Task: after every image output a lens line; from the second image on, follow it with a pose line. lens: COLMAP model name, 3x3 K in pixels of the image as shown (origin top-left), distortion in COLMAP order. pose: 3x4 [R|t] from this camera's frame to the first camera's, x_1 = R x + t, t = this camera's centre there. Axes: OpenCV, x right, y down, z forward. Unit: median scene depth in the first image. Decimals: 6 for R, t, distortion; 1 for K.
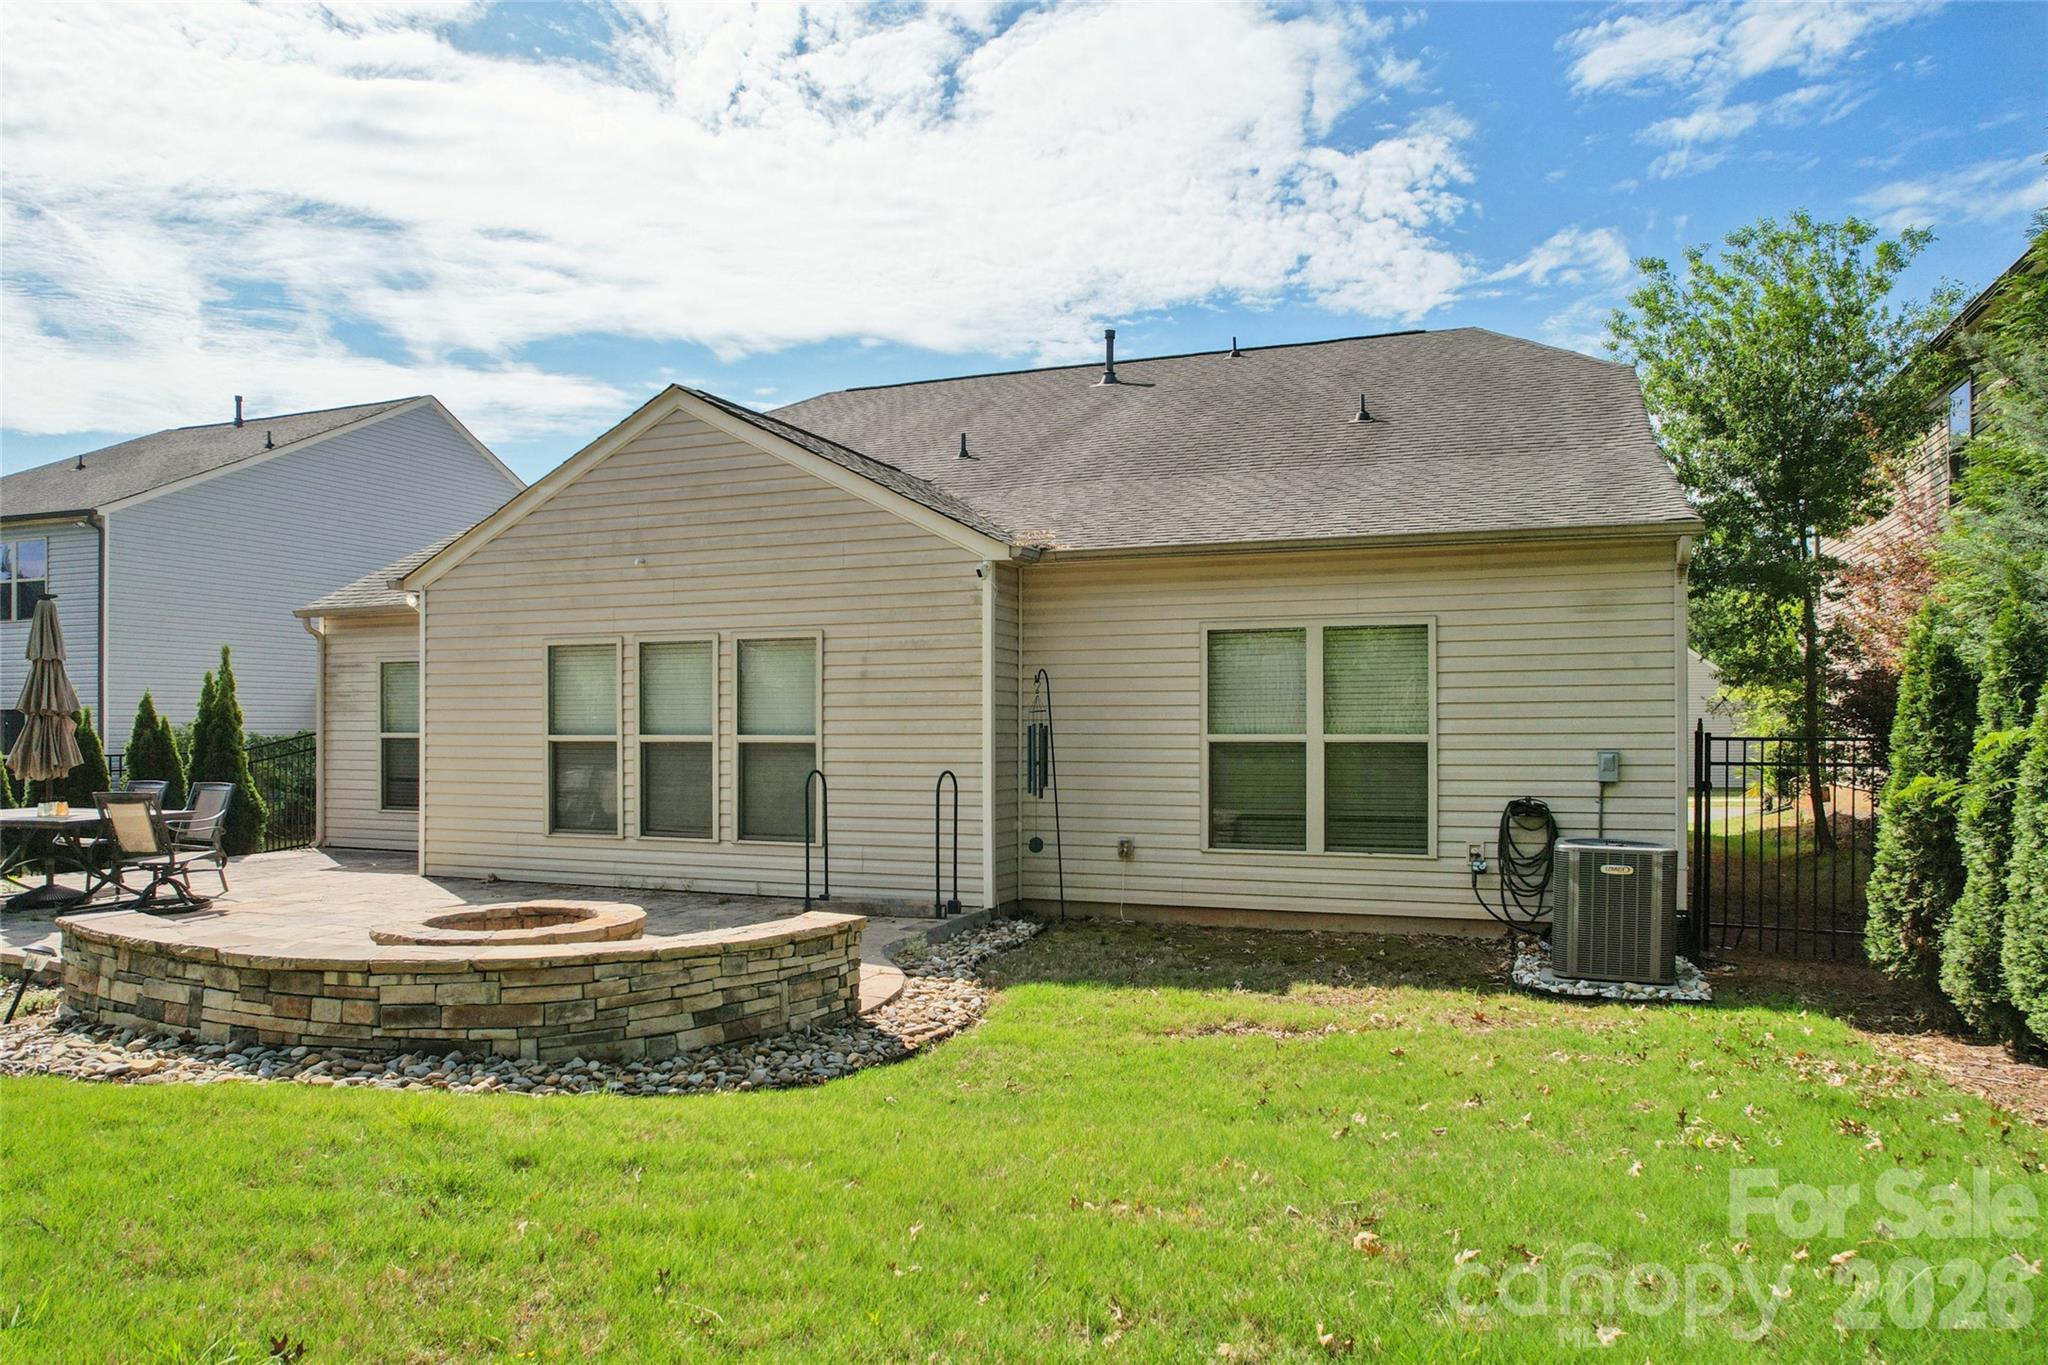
lens RADIAL K [[1319.5, 0, 1037.5], [0, 1319.5, 722.5], [0, 0, 1]] dist [-0.066804, 0.063501]
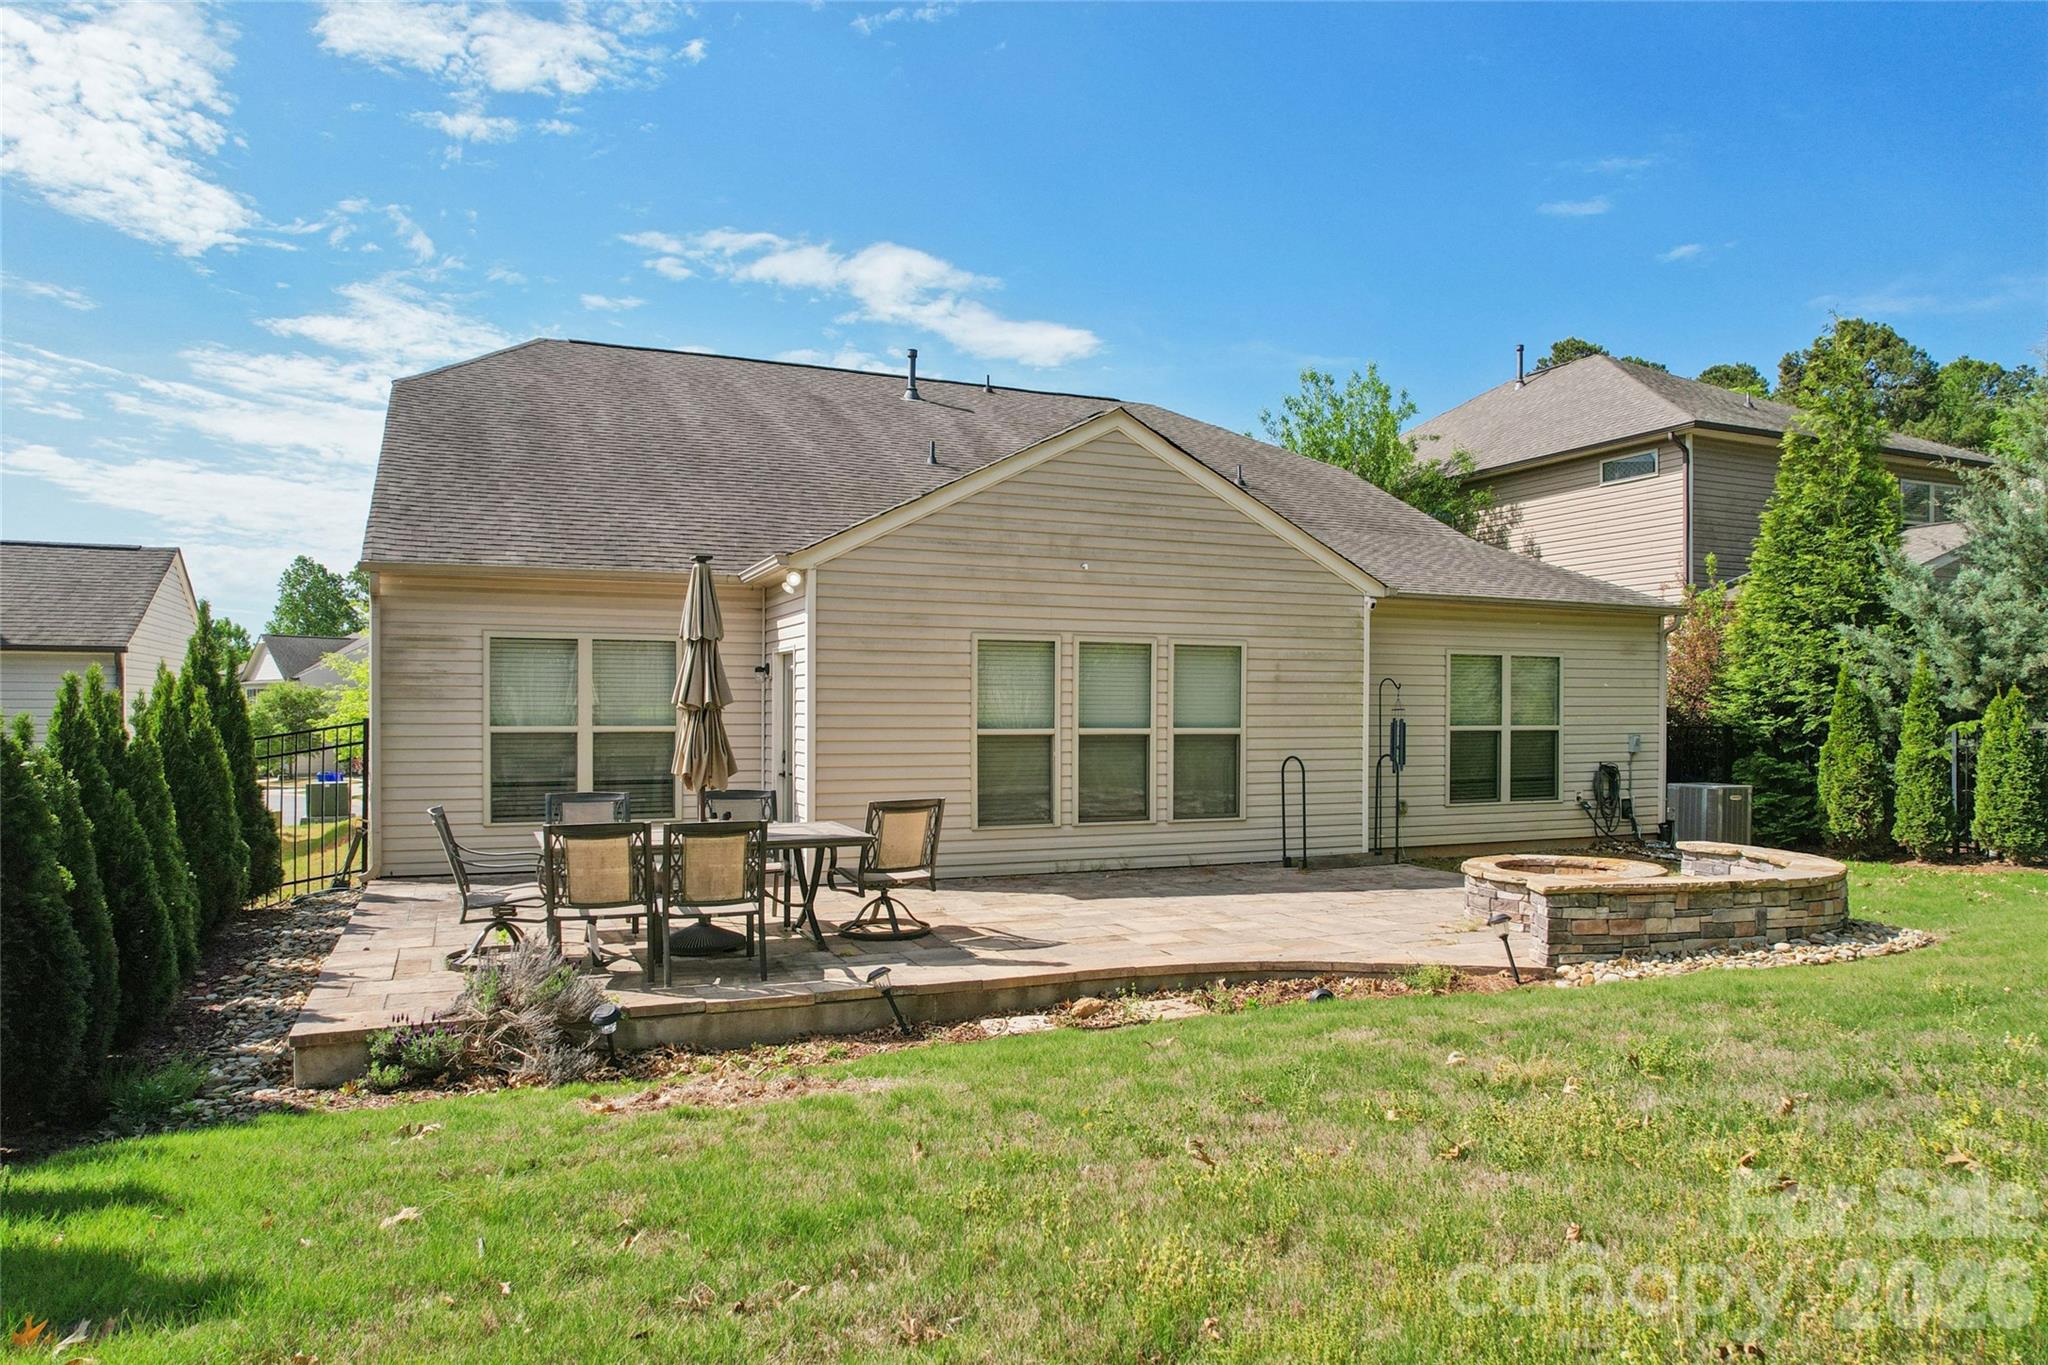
lens RADIAL K [[1319.5, 0, 1037.5], [0, 1319.5, 722.5], [0, 0, 1]] dist [-0.066804, 0.063501]
pose [[0.706502, -0.003307, 0.707704, -1.217540], [-0.006295, 0.999920, 0.010957, -0.007669], [-0.707683, -0.012197, 0.706424, 0.296852]]
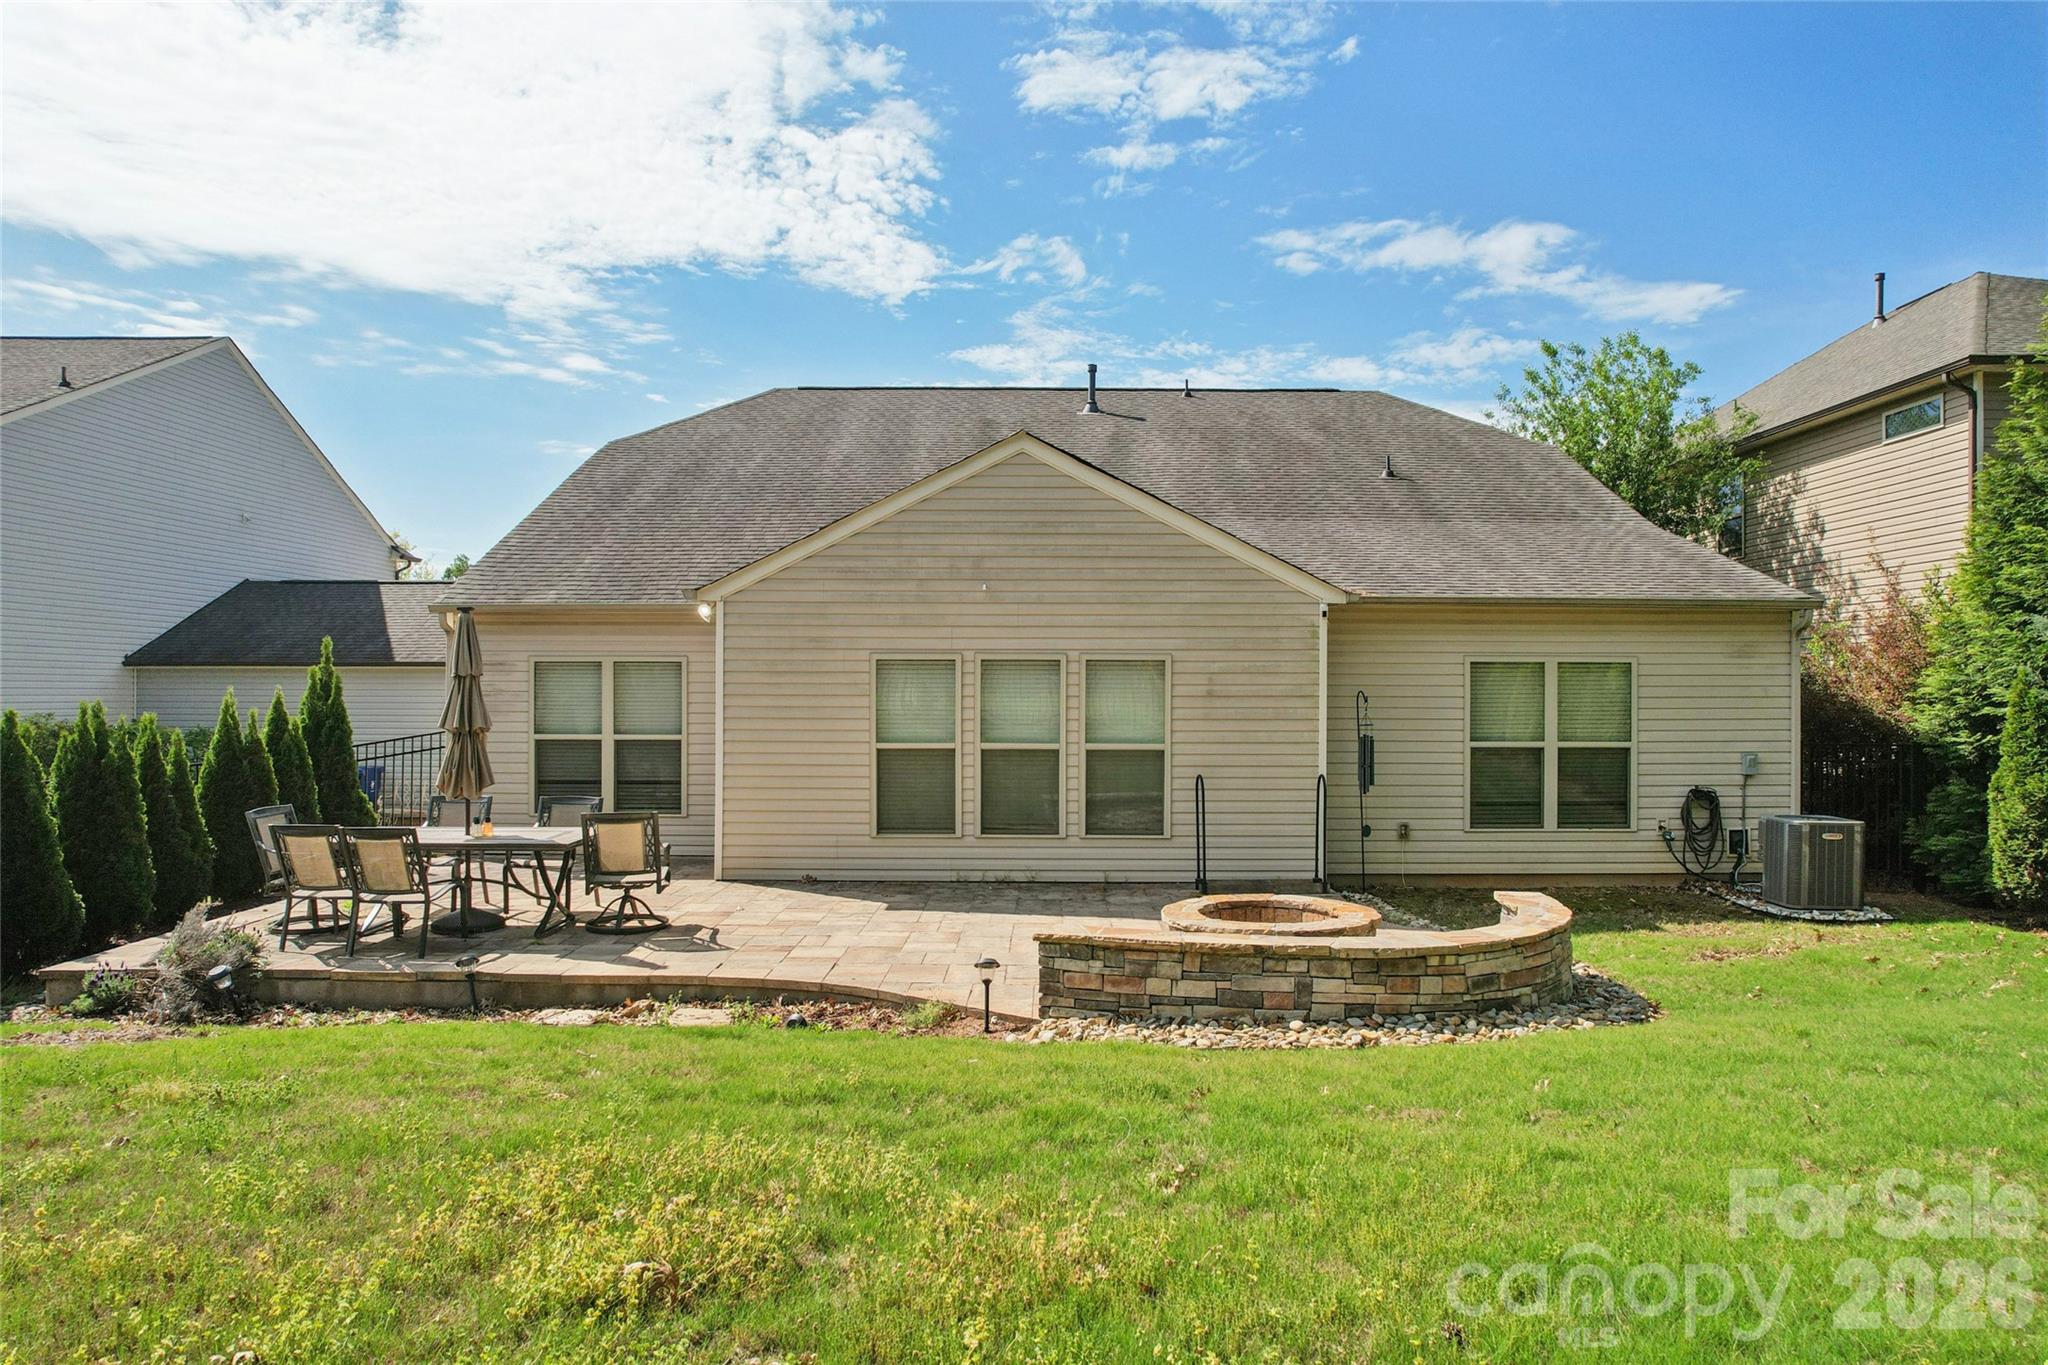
lens RADIAL K [[1299.2, 0, 1037.0], [0, 1299.2, 681.4], [0, 0, 1]] dist [-0.071616, 0.066473]
pose [[0.935015, 0.007402, 0.354531, -0.725072], [-0.005793, 0.999968, -0.005599, -0.041097], [-0.354561, 0.003181, 0.935027, -0.045715]]
